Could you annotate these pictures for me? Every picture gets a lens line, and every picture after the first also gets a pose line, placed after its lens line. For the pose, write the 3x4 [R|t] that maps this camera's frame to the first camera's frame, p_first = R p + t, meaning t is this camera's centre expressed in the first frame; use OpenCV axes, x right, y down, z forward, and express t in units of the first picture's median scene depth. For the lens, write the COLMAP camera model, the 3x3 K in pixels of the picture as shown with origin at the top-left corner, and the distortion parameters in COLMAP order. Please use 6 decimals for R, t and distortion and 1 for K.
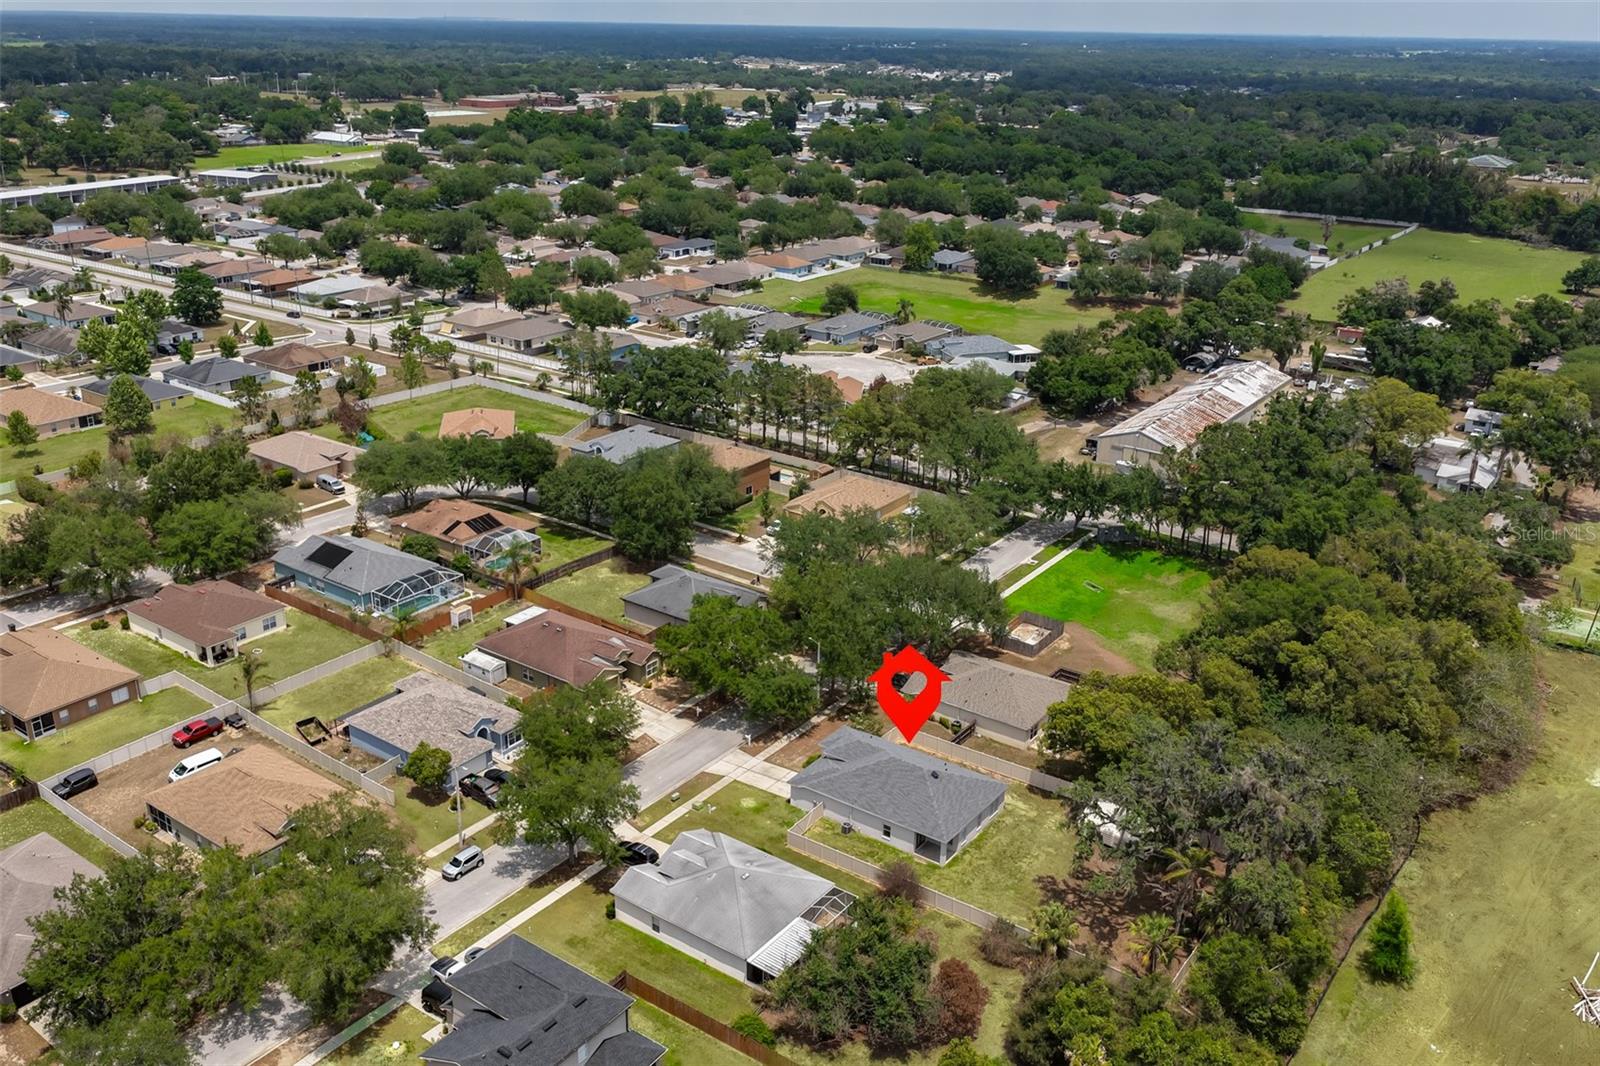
lens RADIAL K [[1331.9, 0, 802.8], [0, 1331.9, 533.1], [0, 0, 1]] dist [-0.014111, 0.034550]
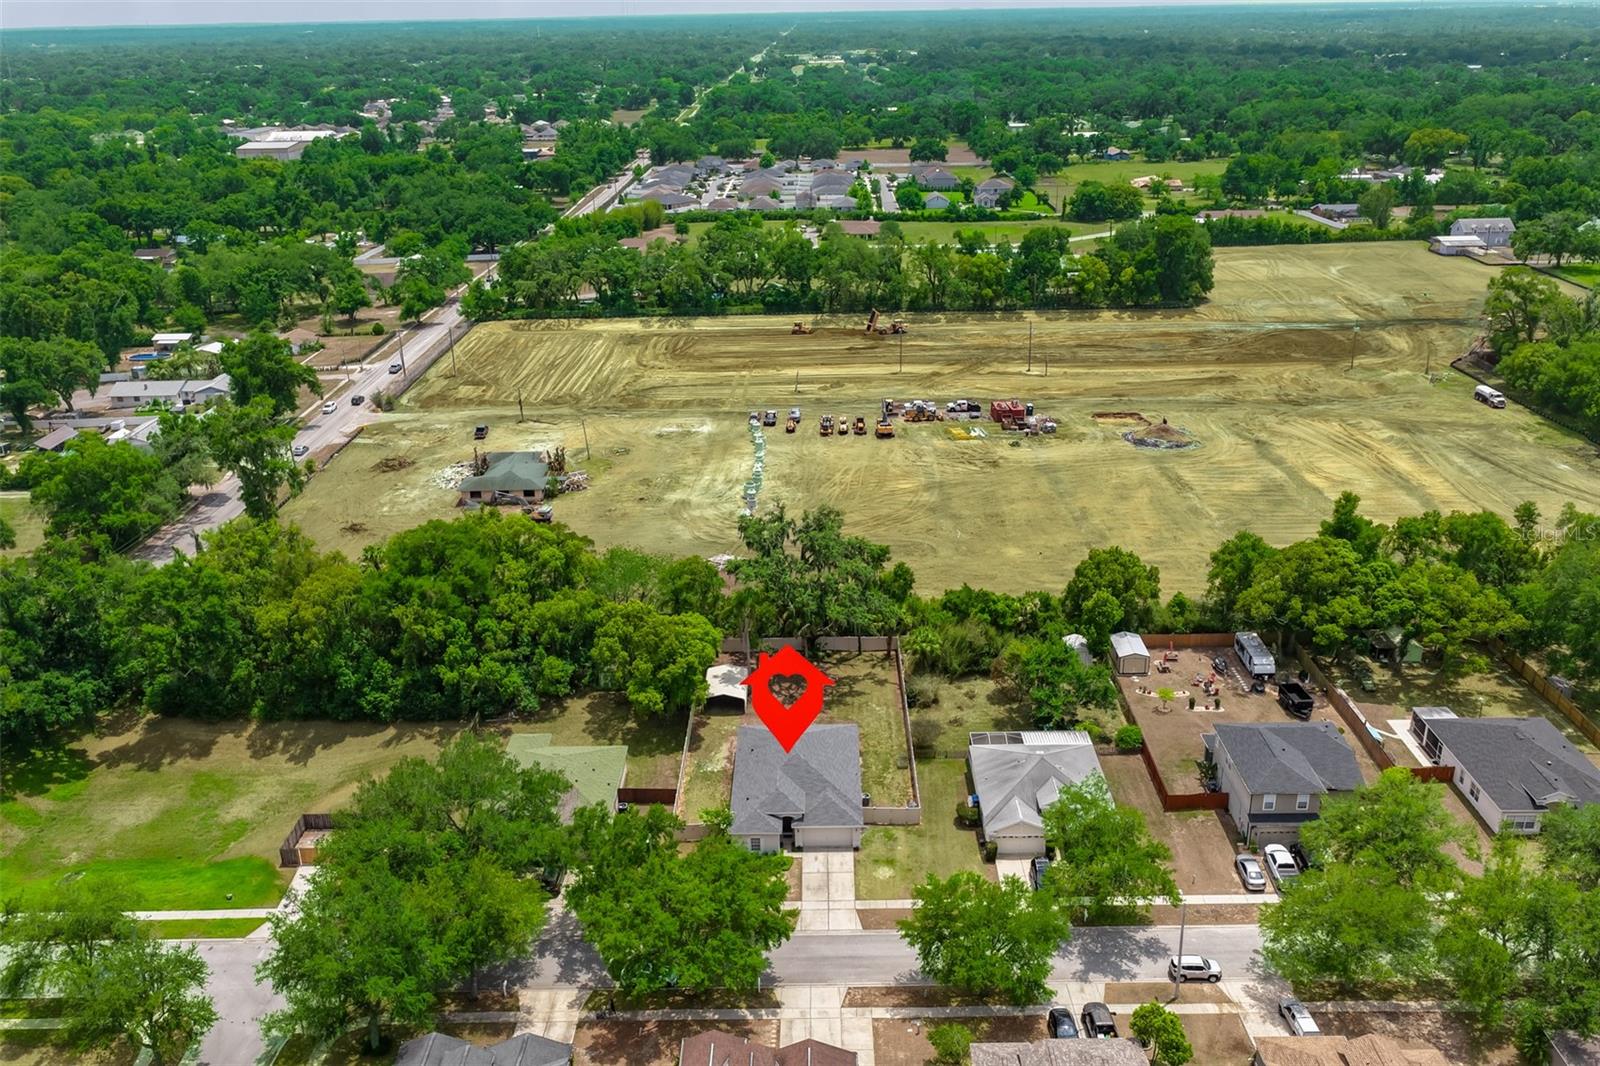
lens RADIAL K [[1331.9, 0, 802.8], [0, 1331.9, 533.1], [0, 0, 1]] dist [-0.014111, 0.034550]
pose [[-0.573650, -0.307153, 0.759331, -0.529249], [0.302639, 0.781954, 0.544939, -0.413513], [-0.761141, 0.542407, -0.355611, 1.042641]]
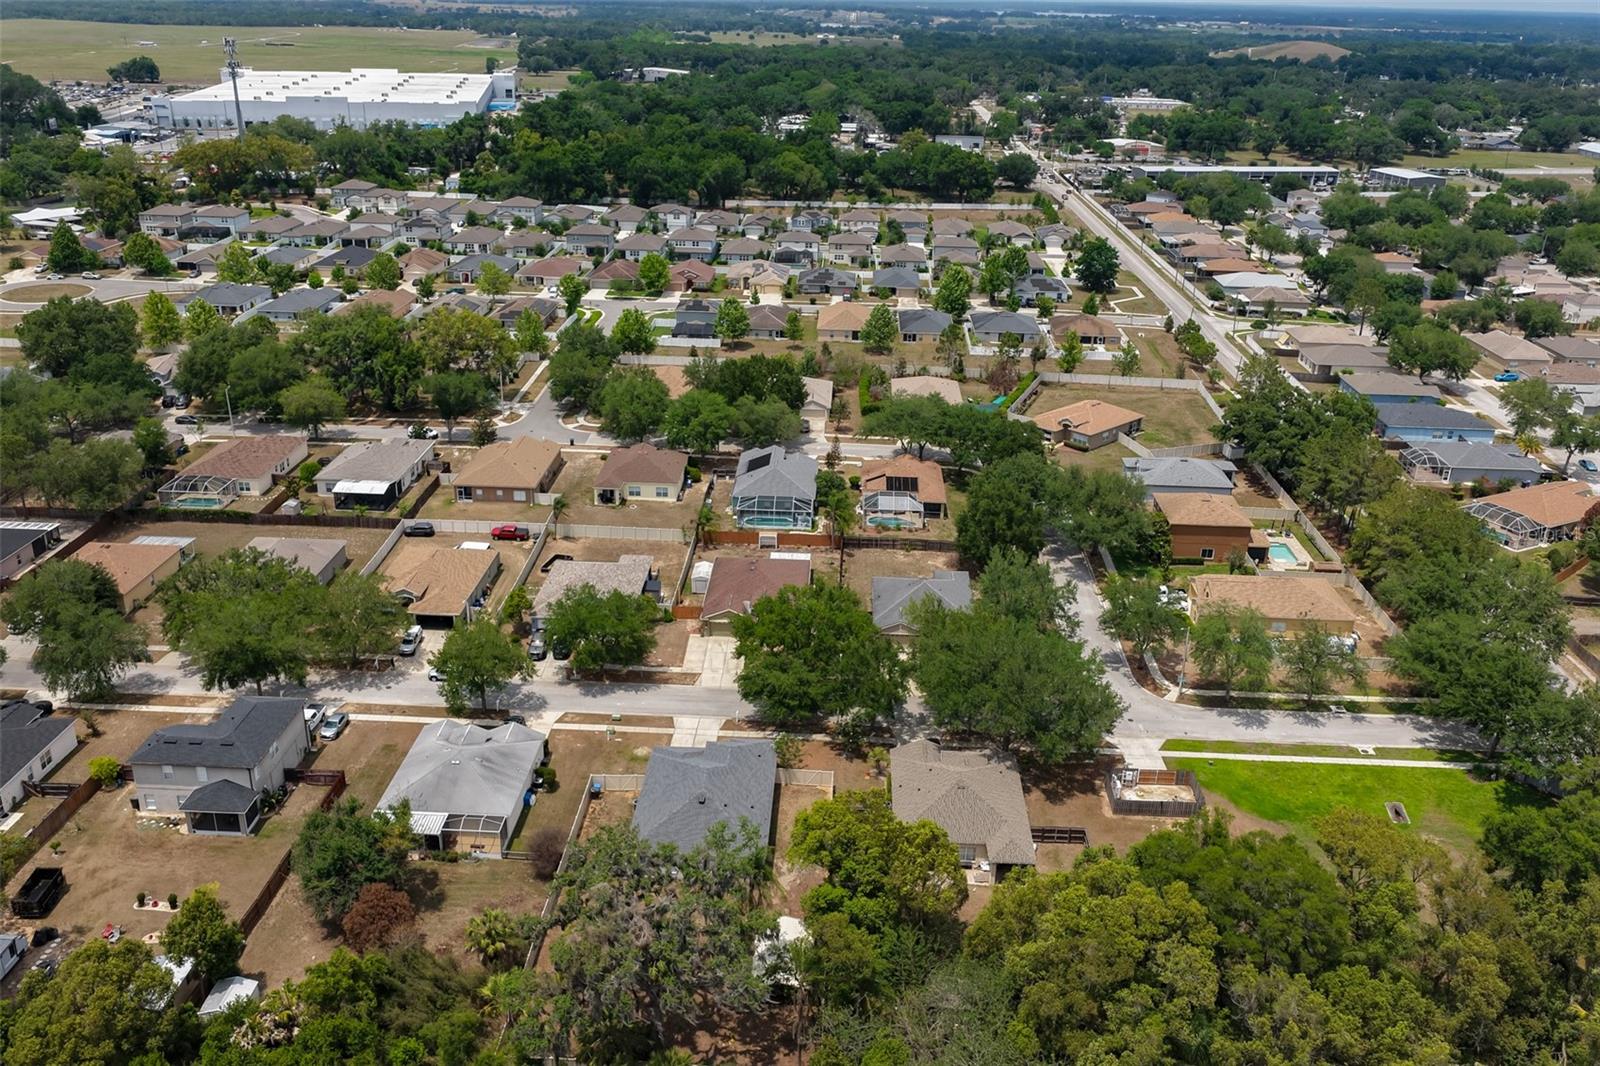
lens RADIAL K [[1331.9, 0, 802.8], [0, 1331.9, 533.1], [0, 0, 1]] dist [-0.014111, 0.034550]
pose [[0.547621, 0.310214, -0.777096, 0.655694], [-0.311470, 0.937566, 0.154779, -0.131138], [0.776593, 0.157282, 0.610053, 0.367923]]
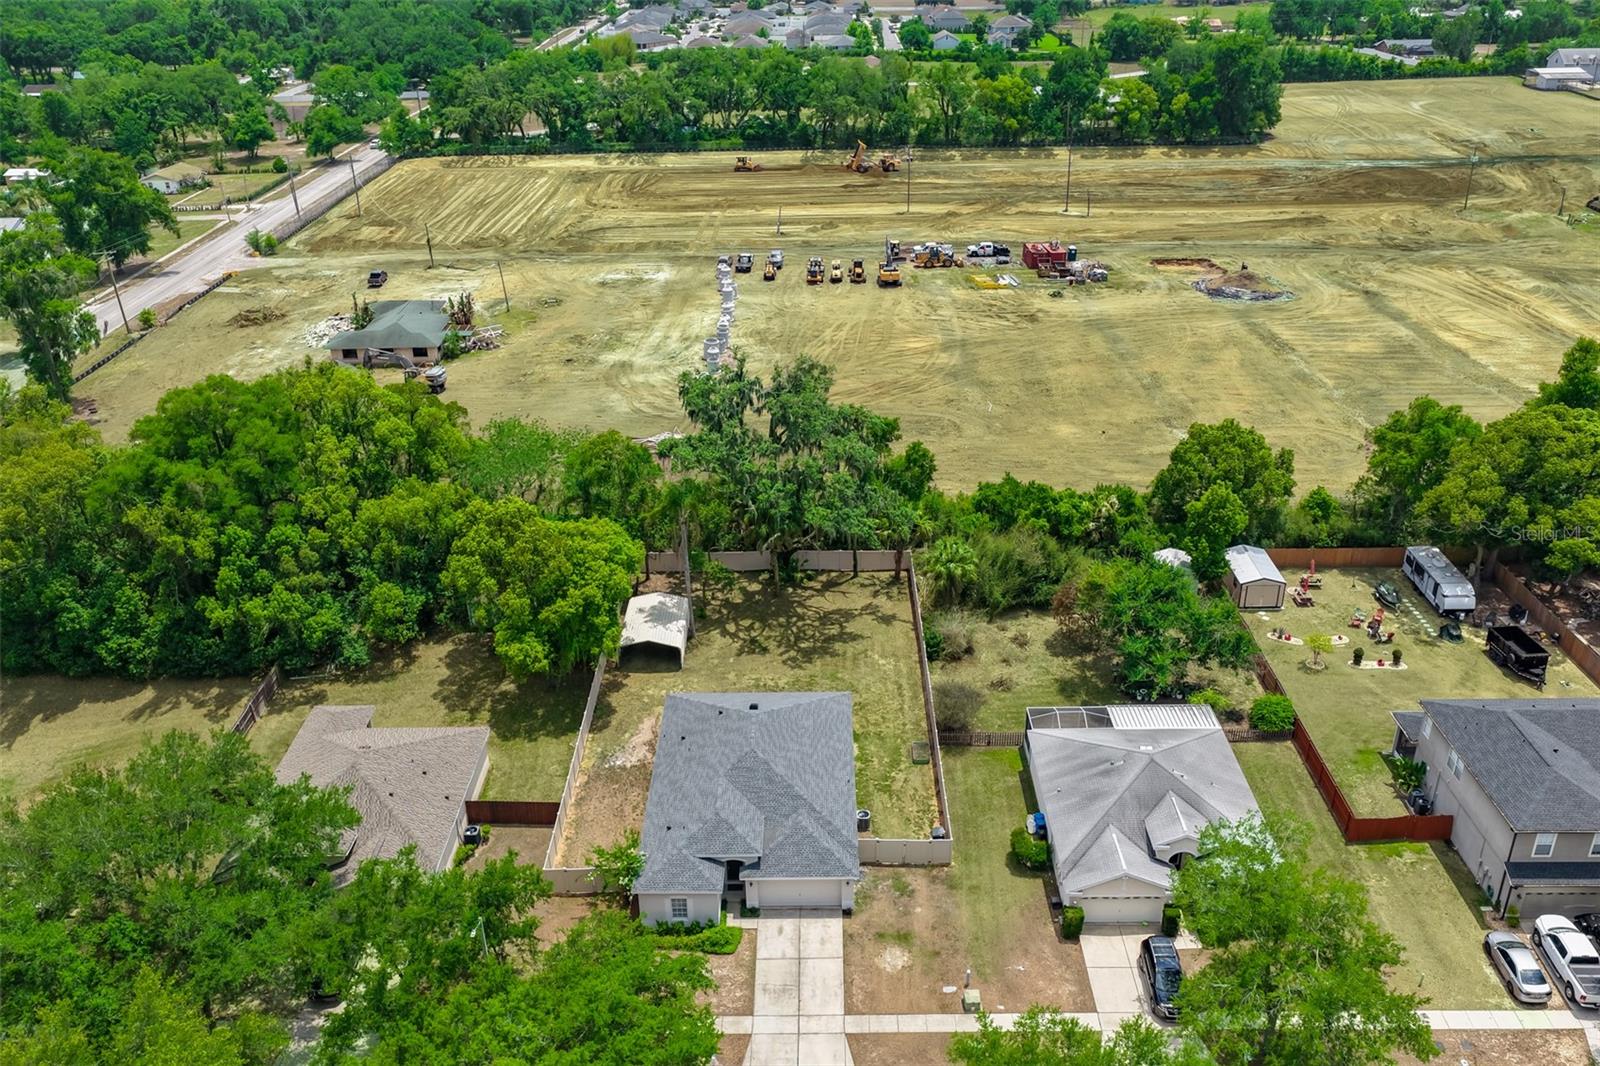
lens RADIAL K [[1331.9, 0, 802.8], [0, 1331.9, 533.1], [0, 0, 1]] dist [-0.014111, 0.034550]
pose [[-0.574624, -0.371177, 0.729407, -0.295406], [0.298834, 0.734546, 0.609213, -0.223835], [-0.761909, 0.568040, -0.311167, 0.923464]]
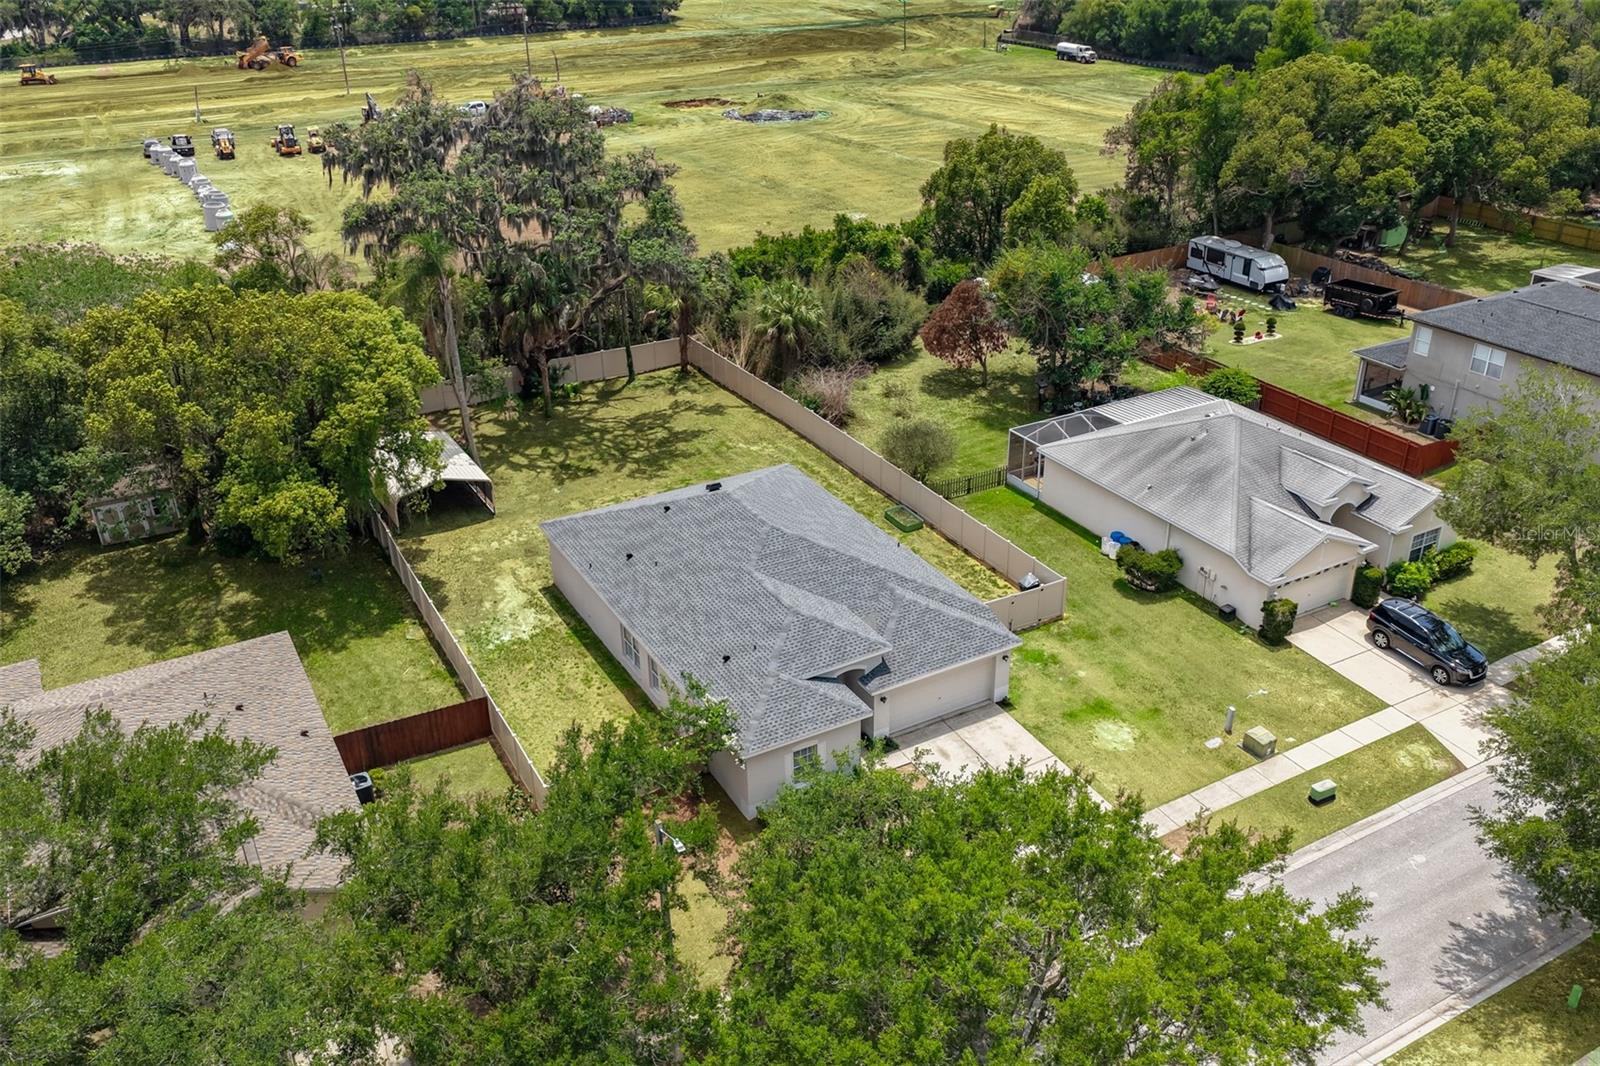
lens RADIAL K [[1331.9, 0, 802.8], [0, 1331.9, 533.1], [0, 0, 1]] dist [-0.014111, 0.034550]
pose [[-0.905061, -0.196888, 0.376962, -0.076737], [0.151031, 0.679801, 0.717677, -0.094096], [-0.397561, 0.706474, -0.585525, 1.017281]]
